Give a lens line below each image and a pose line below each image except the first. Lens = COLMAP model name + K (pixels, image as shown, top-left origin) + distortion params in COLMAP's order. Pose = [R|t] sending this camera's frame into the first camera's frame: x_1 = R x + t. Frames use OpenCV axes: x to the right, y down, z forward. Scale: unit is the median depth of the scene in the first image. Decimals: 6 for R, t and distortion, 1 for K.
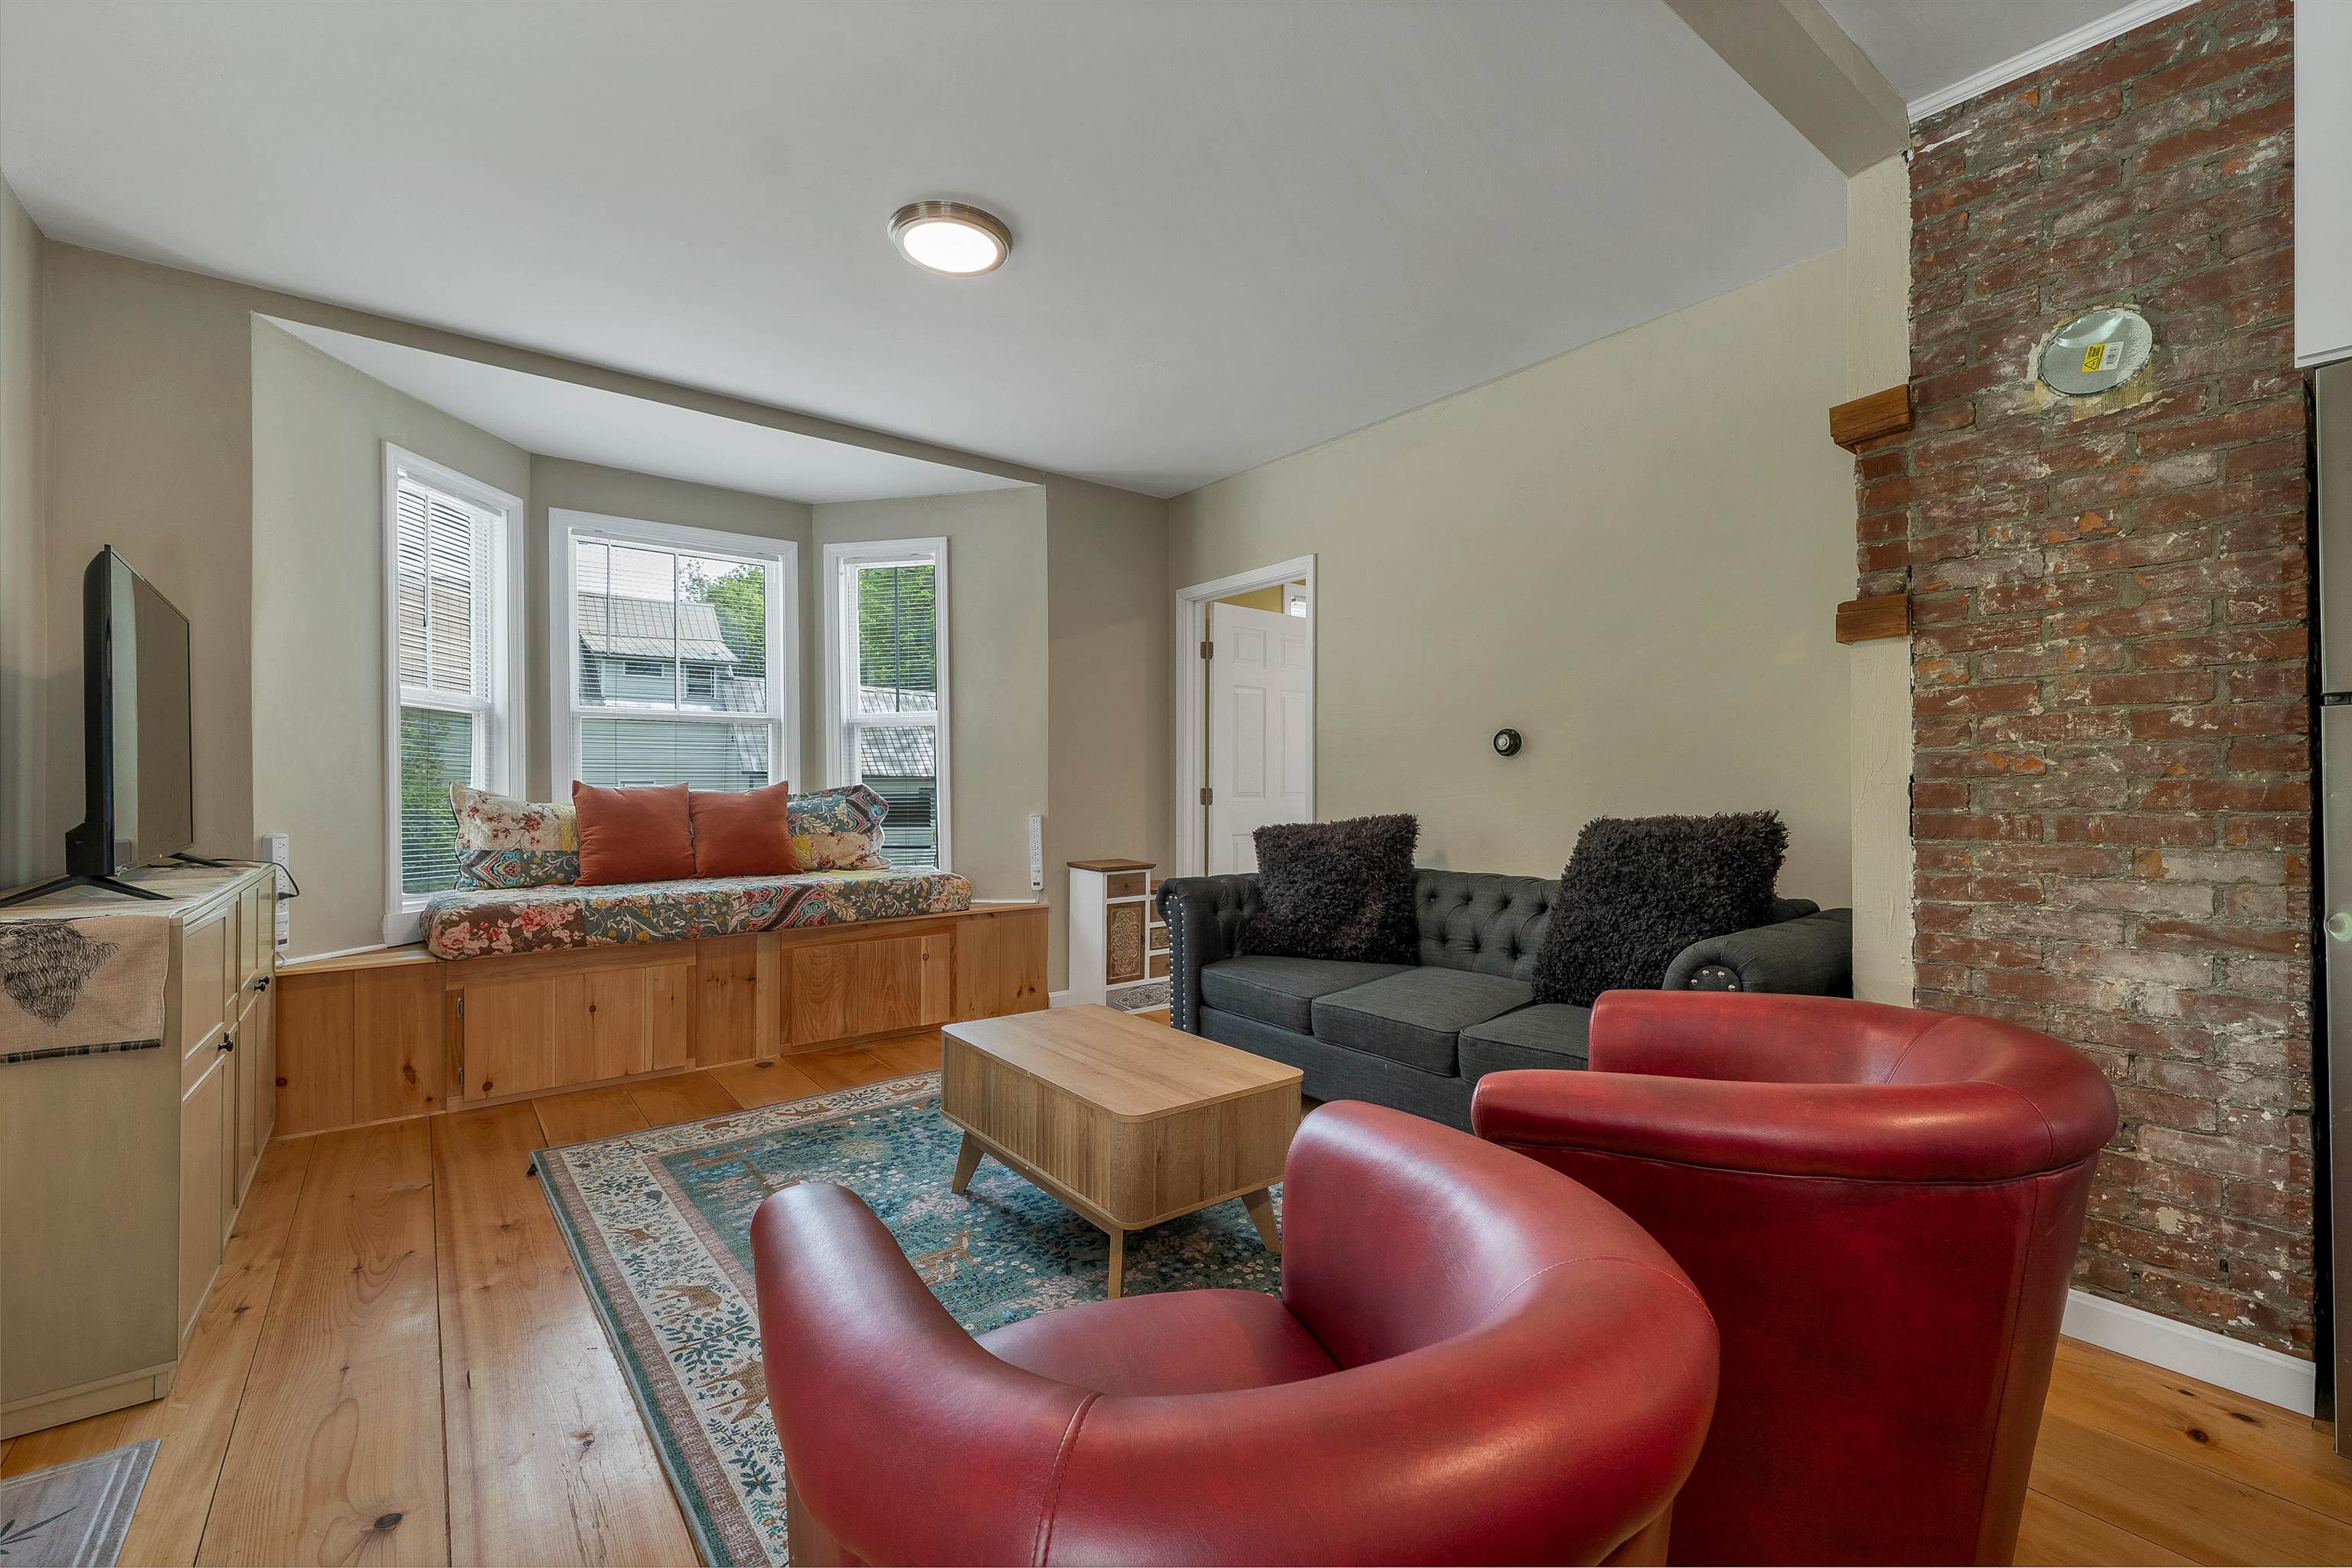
lens RADIAL K [[980.1, 0, 1183.3], [0, 980.1, 777.0], [0, 0, 1]] dist [-0.007387, 0.001014]
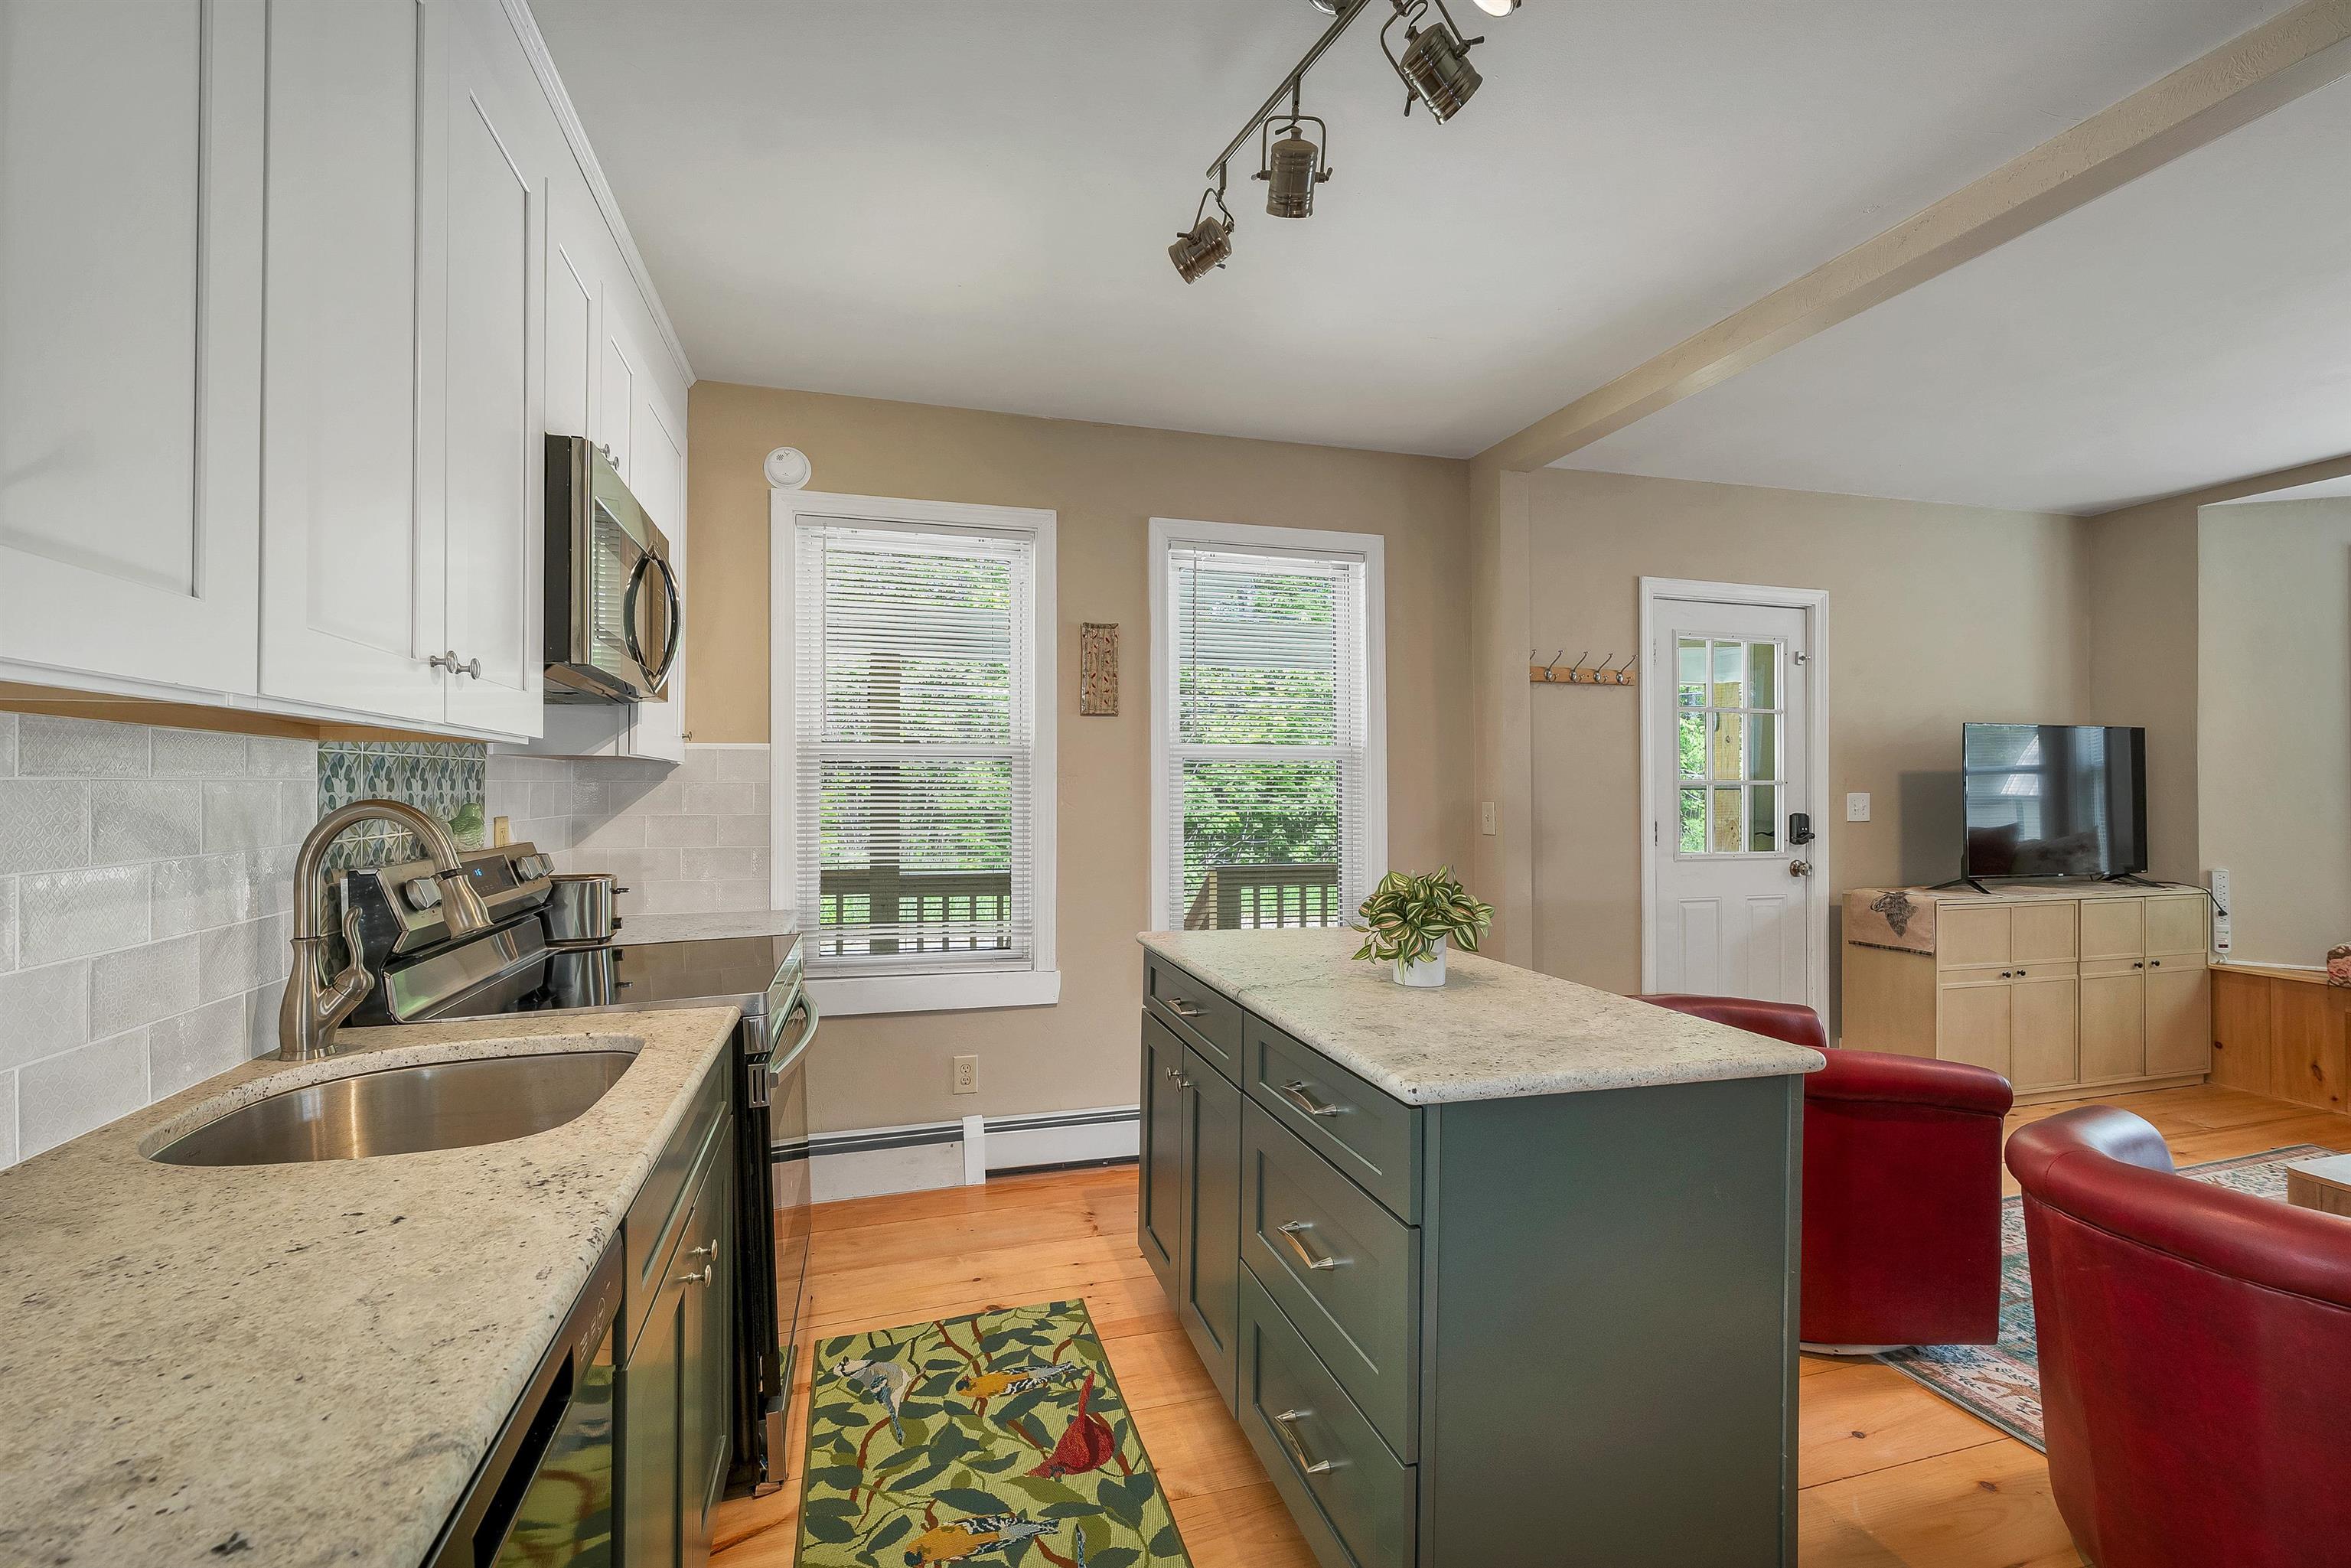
lens RADIAL K [[979.6, 0, 1178.2], [0, 979.6, 787.6], [0, 0, 1]] dist [-0.007387, 0.001014]
pose [[-0.390311, 0.001302, -0.920682, 0.963484], [0.008164, 0.999965, -0.002047, -0.069209], [0.920647, -0.008315, -0.390308, 0.165811]]
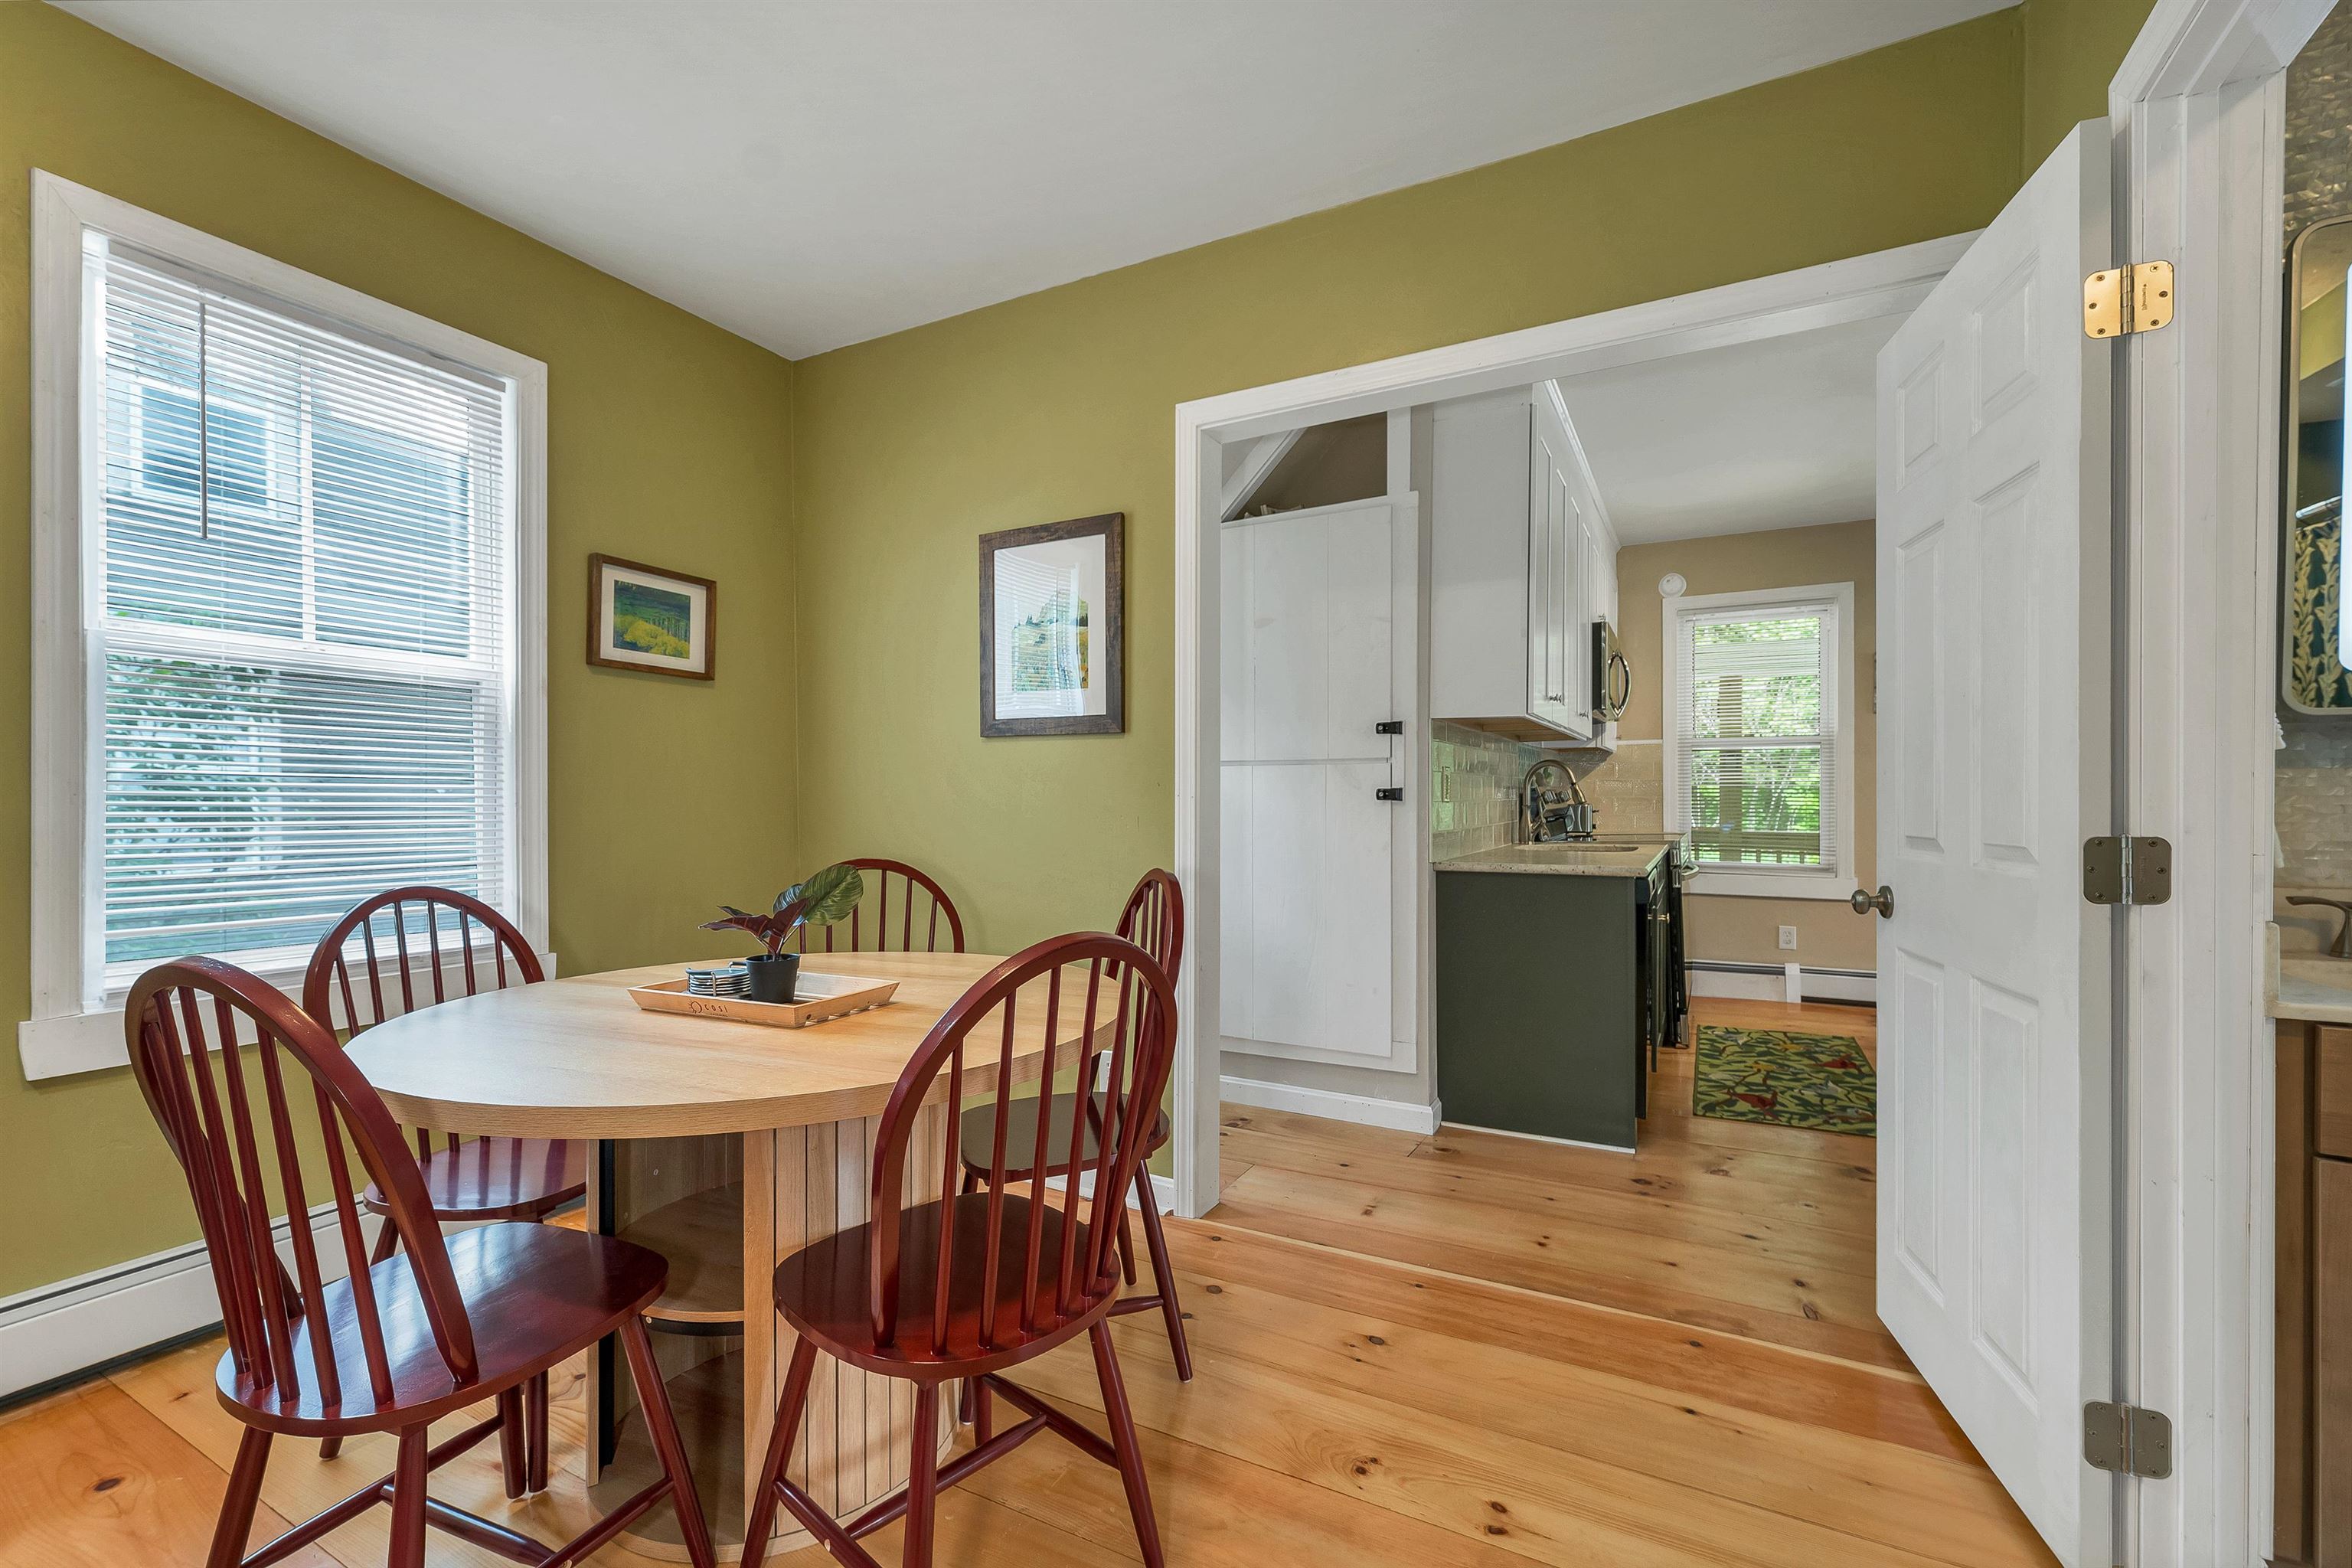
lens RADIAL K [[1026.5, 0, 1165.7], [0, 1026.5, 786.1], [0, 0, 1]] dist [-0.002745, 0.000542]
pose [[-0.927200, 0.005121, -0.374531, 1.617988], [0.009868, 0.999893, -0.010757, -0.031119], [0.374436, -0.013669, -0.927152, 0.685915]]
